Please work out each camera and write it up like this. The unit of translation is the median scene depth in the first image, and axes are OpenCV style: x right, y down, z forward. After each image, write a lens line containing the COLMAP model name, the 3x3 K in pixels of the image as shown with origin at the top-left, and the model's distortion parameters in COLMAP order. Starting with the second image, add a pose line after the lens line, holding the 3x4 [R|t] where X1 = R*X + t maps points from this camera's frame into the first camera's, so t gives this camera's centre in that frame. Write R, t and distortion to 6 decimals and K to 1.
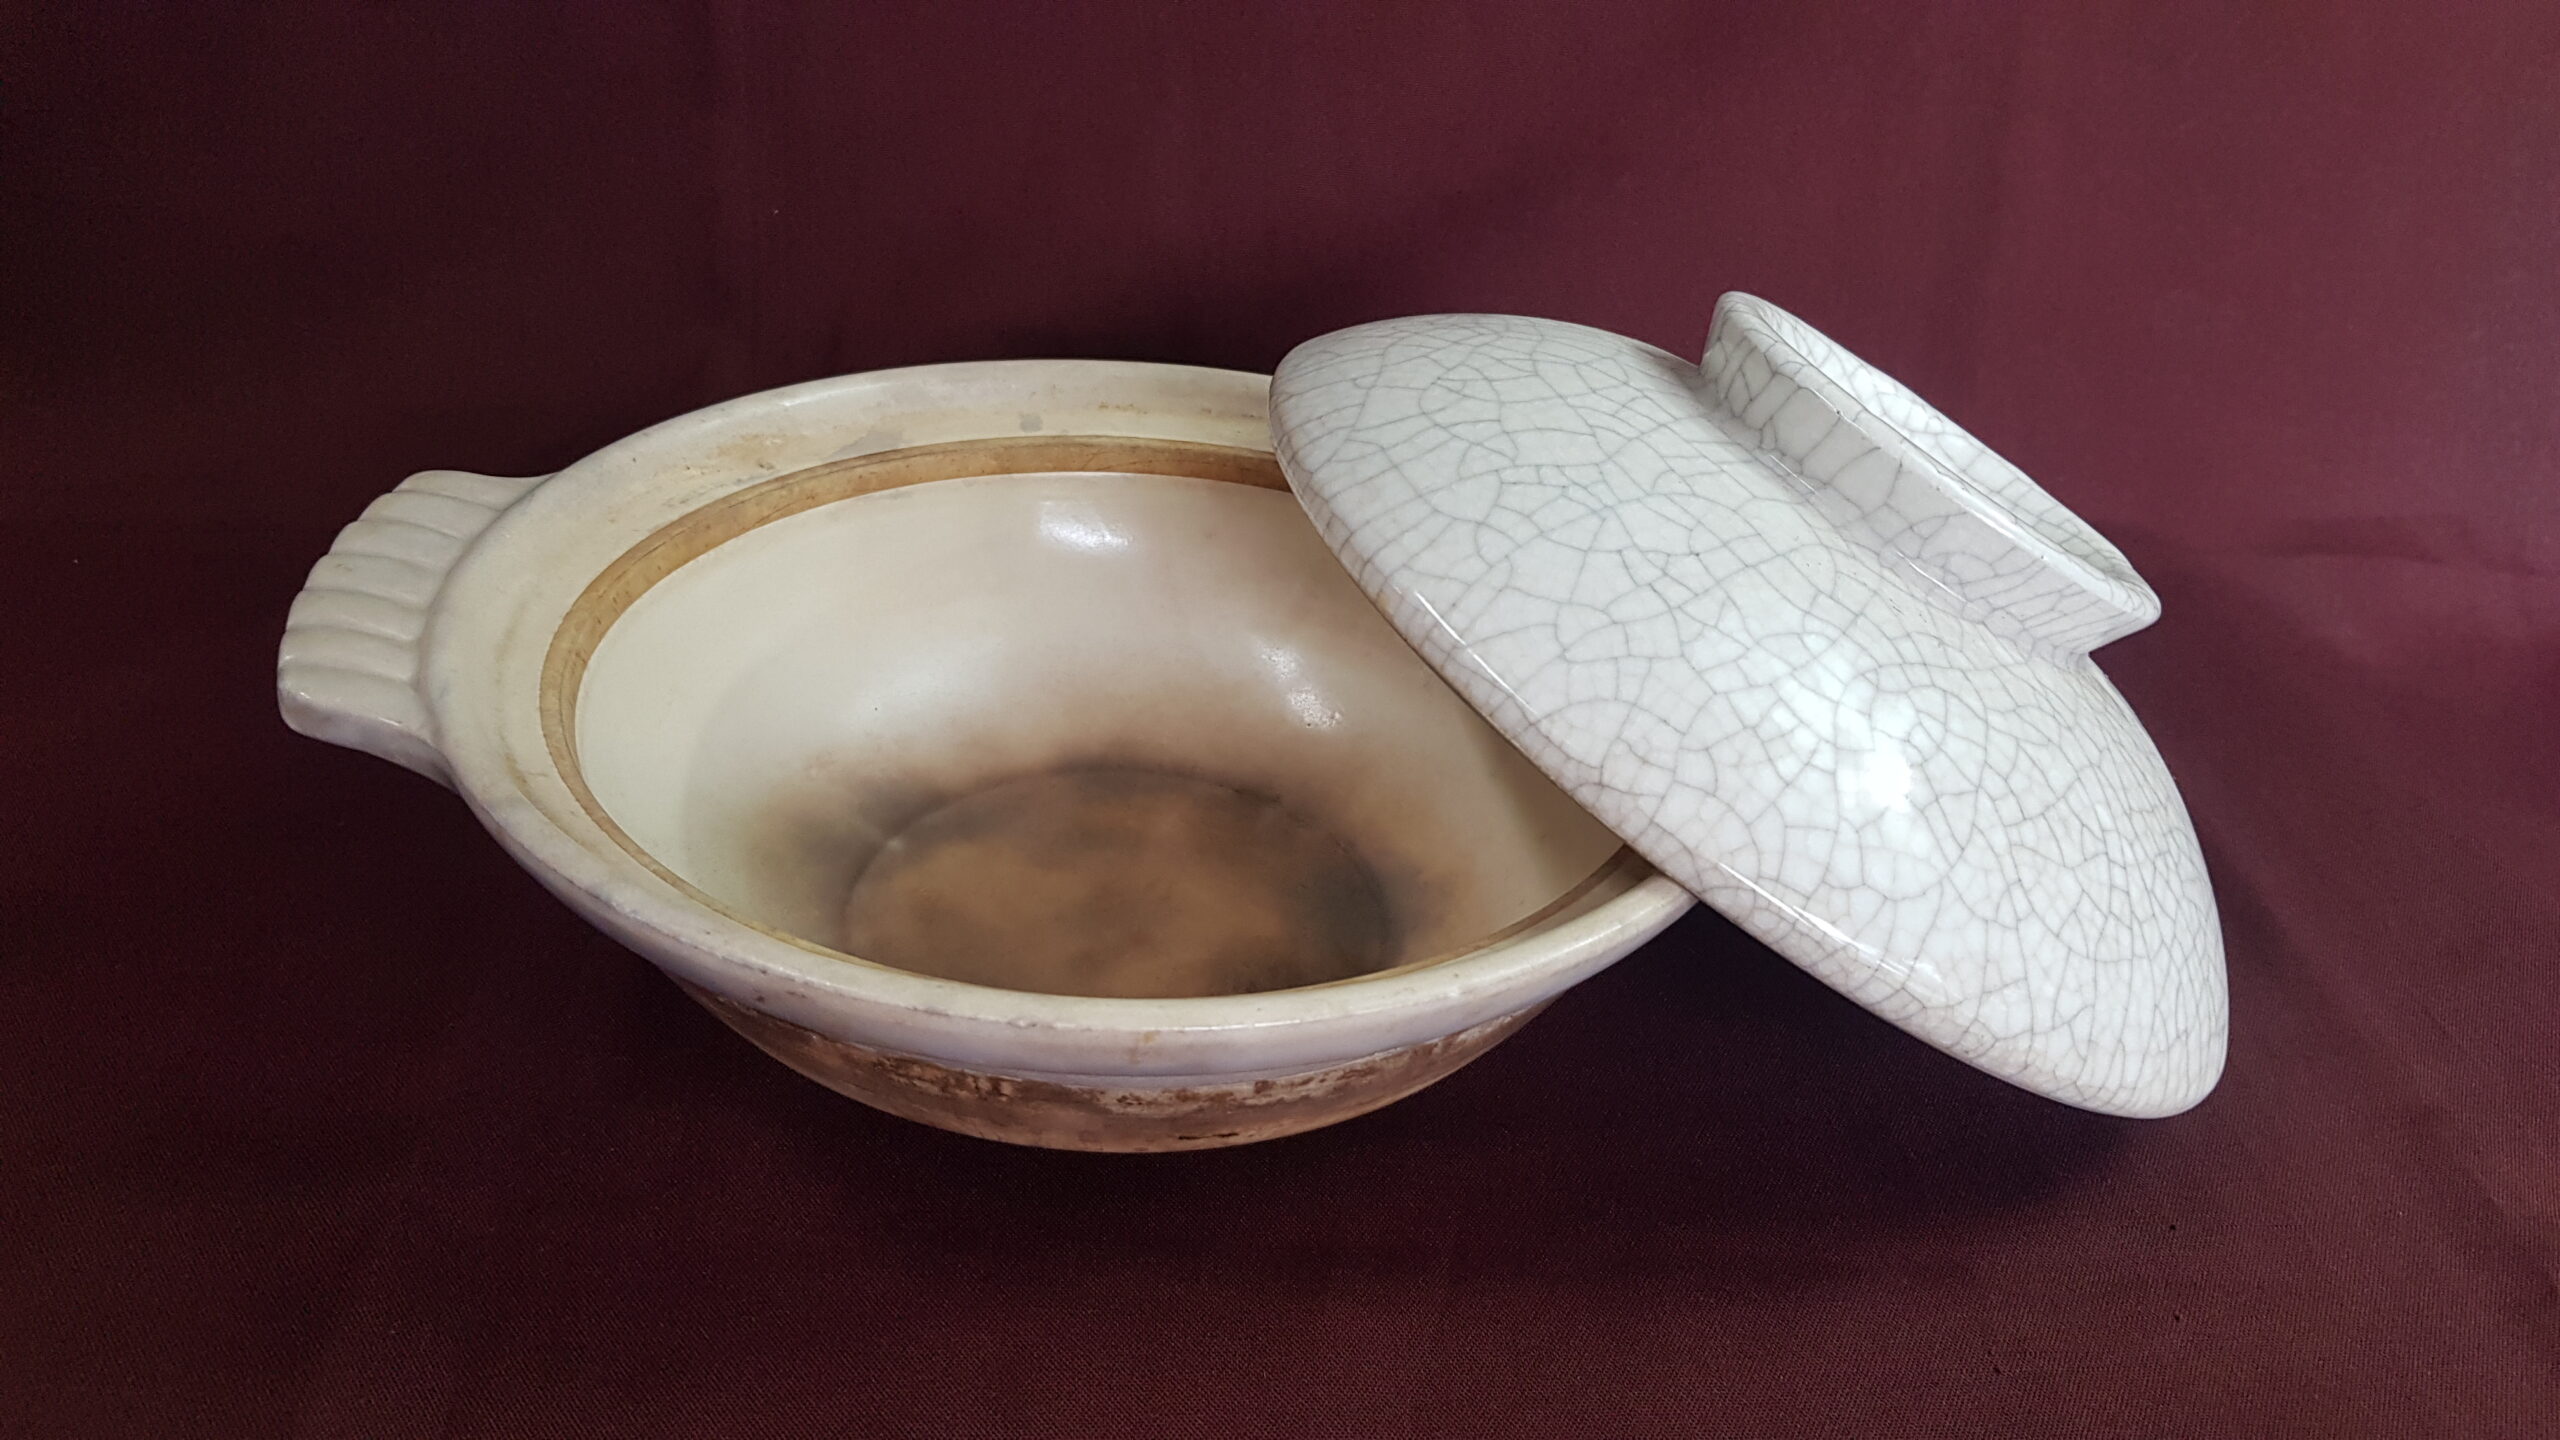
lens RADIAL K [[2041.8, 0, 1255.0], [0, 2041.8, 675.4], [0, 0, 1]] dist [0.168985, -0.438163]
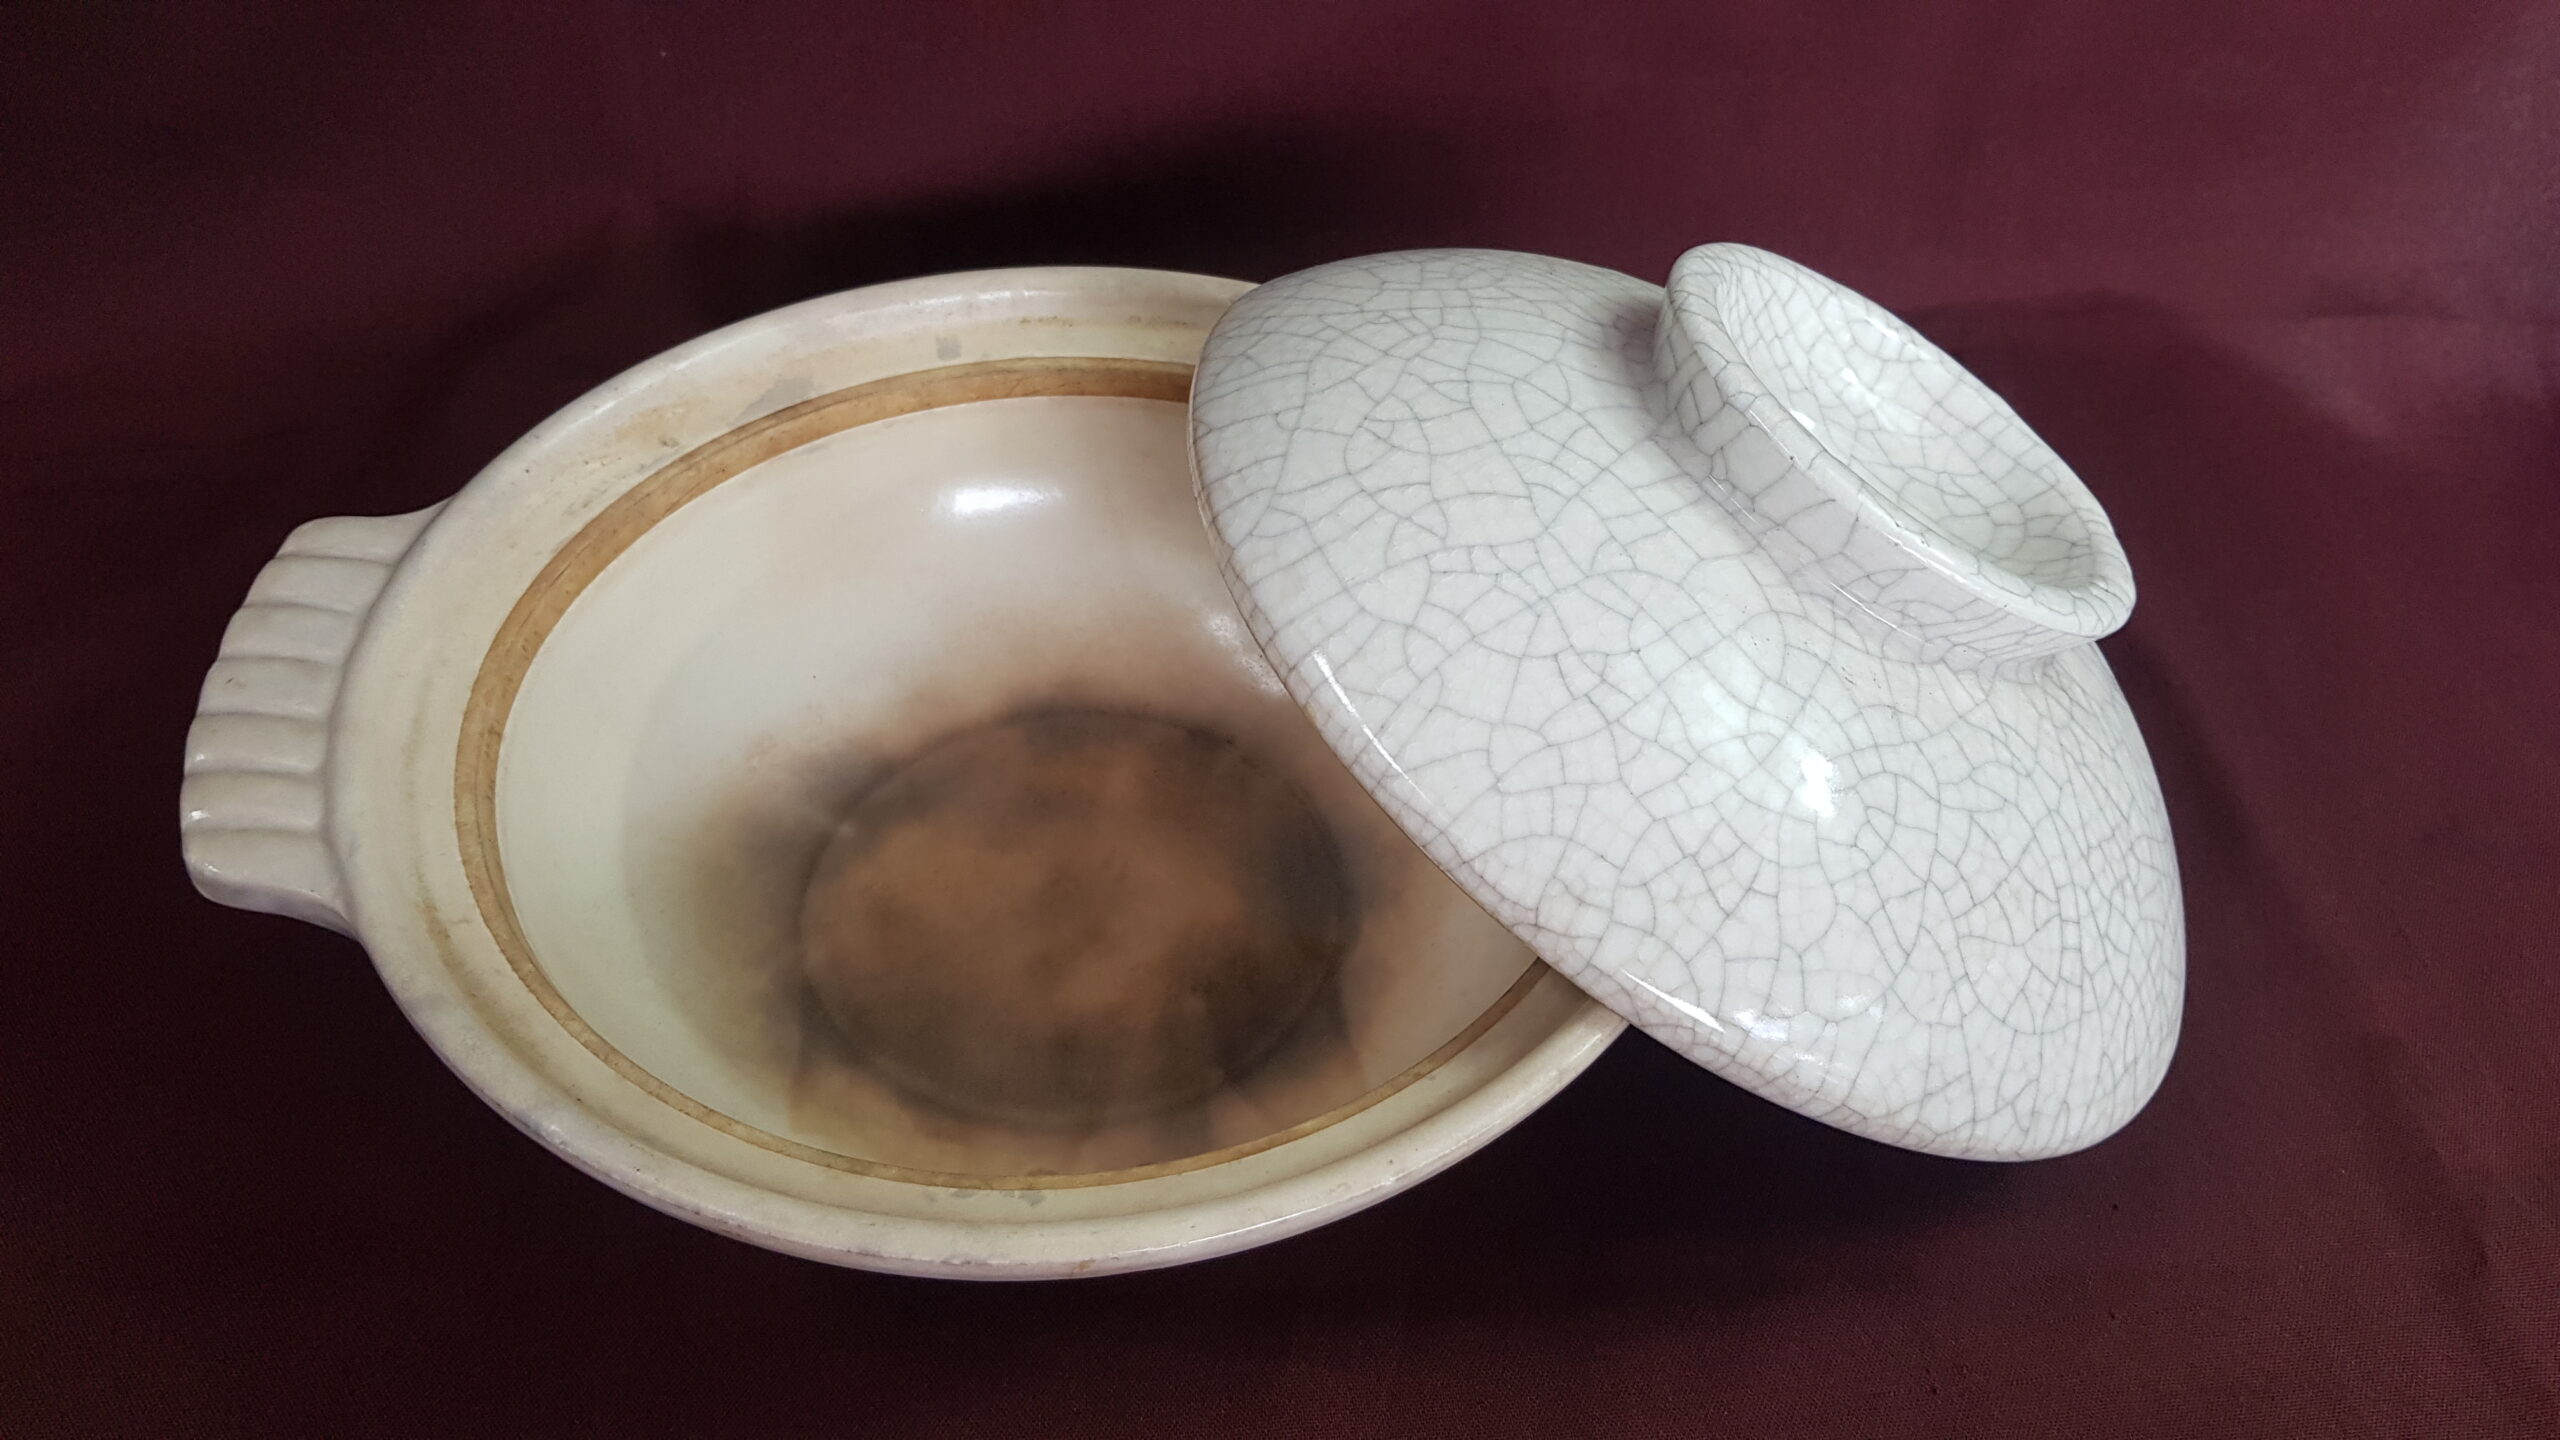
lens RADIAL K [[2049.0, 0, 1245.2], [0, 2049.0, 675.5], [0, 0, 1]] dist [0.170575, -0.452993]
pose [[0.998496, -0.051971, -0.017428, 0.048915], [0.054646, 0.968767, 0.241876, -0.281554], [0.004313, -0.242465, 0.970151, 0.071033]]
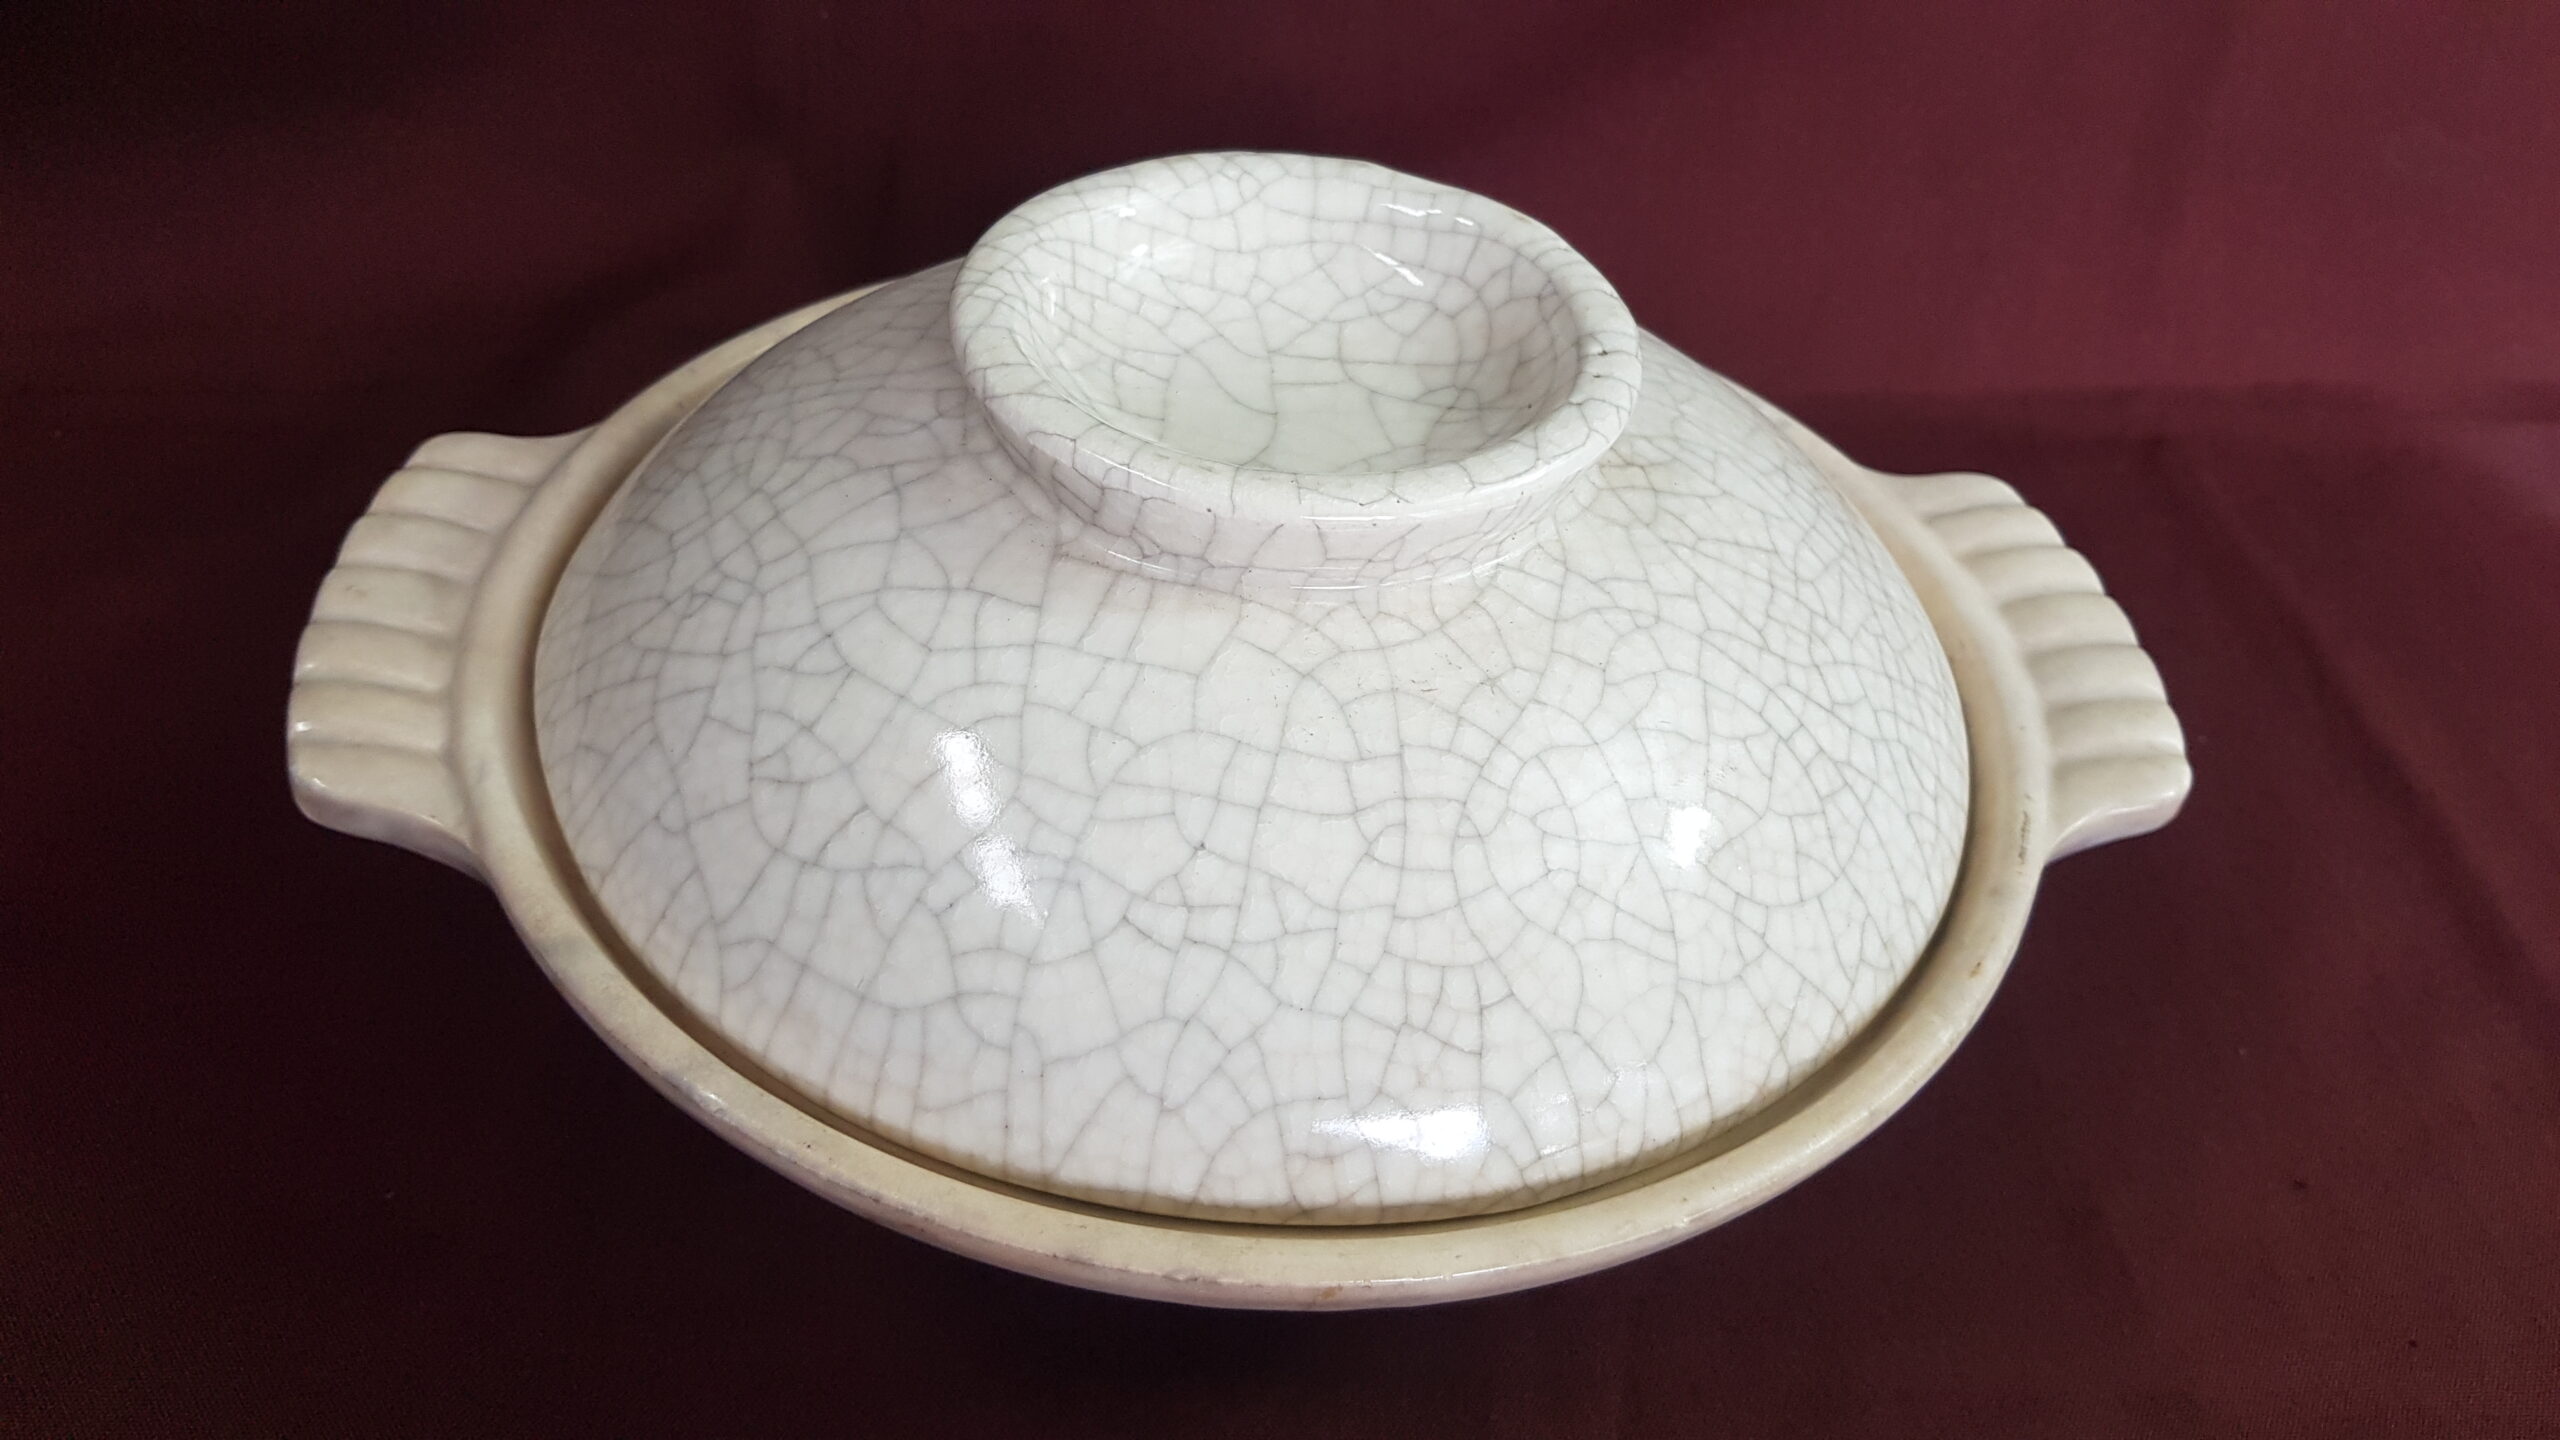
lens RADIAL K [[2041.8, 0, 1255.0], [0, 2041.8, 675.4], [0, 0, 1]] dist [0.168985, -0.438163]
pose [[0.758842, -0.651032, 0.017786, 0.251713], [0.582247, 0.690395, 0.429352, -0.406453], [-0.291802, -0.315455, 0.902962, 0.323398]]
